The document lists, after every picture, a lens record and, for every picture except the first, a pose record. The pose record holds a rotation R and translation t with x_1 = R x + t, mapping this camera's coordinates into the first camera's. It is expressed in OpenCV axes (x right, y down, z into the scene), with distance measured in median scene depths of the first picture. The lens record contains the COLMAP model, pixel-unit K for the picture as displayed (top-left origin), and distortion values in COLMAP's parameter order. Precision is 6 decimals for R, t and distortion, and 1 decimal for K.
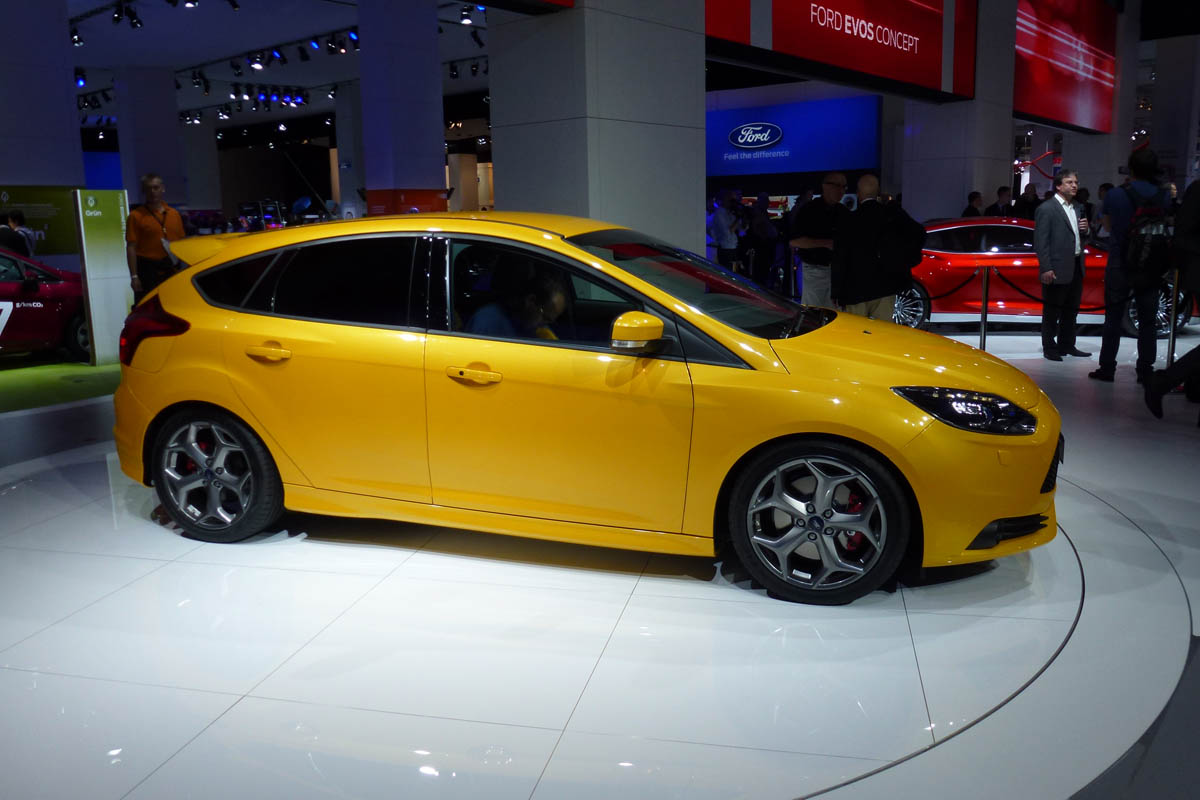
lens RADIAL K [[937.8, 0, 601.6], [0, 937.8, 370.7], [0, 0, 1]] dist [-0.030782, 0.002660]
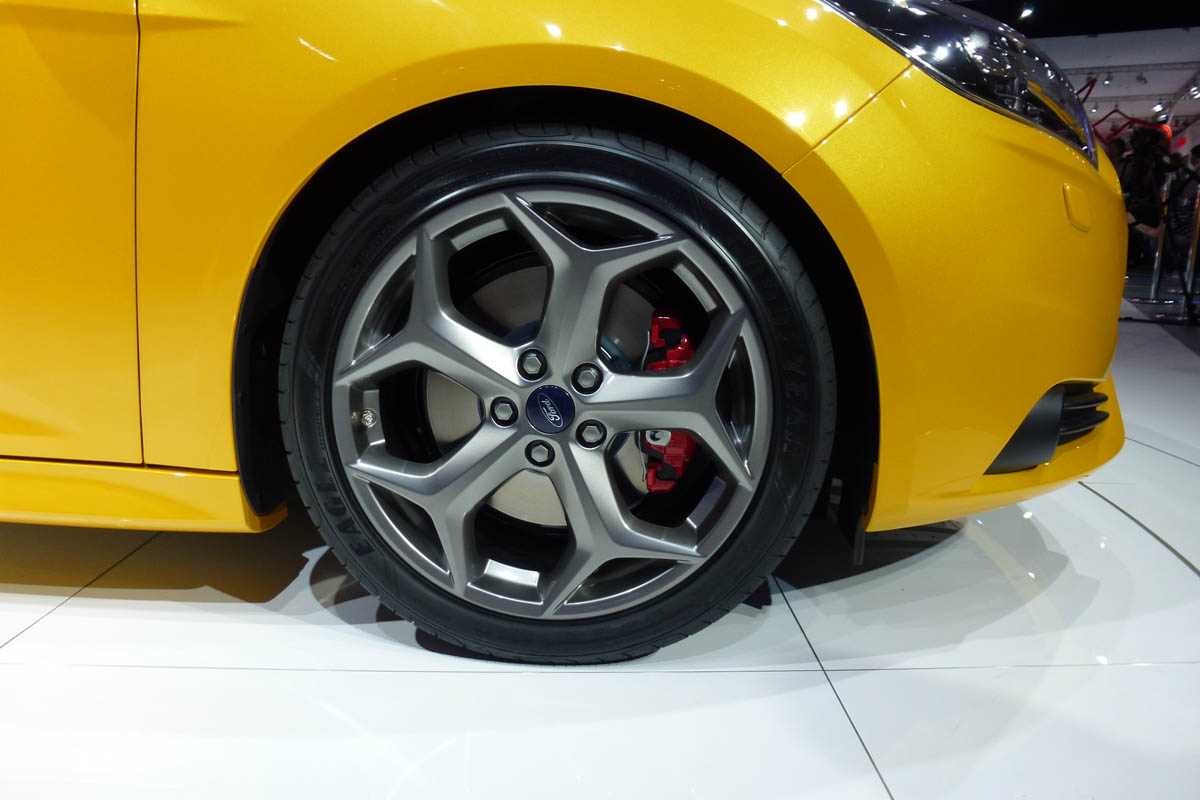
lens RADIAL K [[846.1, 0, 599.9], [0, 846.1, 367.2], [0, 0, 1]] dist [-0.042623, 0.000661]
pose [[0.974598, -0.009778, 0.223747, 0.180828], [0.009701, 0.999952, 0.001445, 0.147542], [-0.223751, 0.000763, 0.974646, 0.714872]]
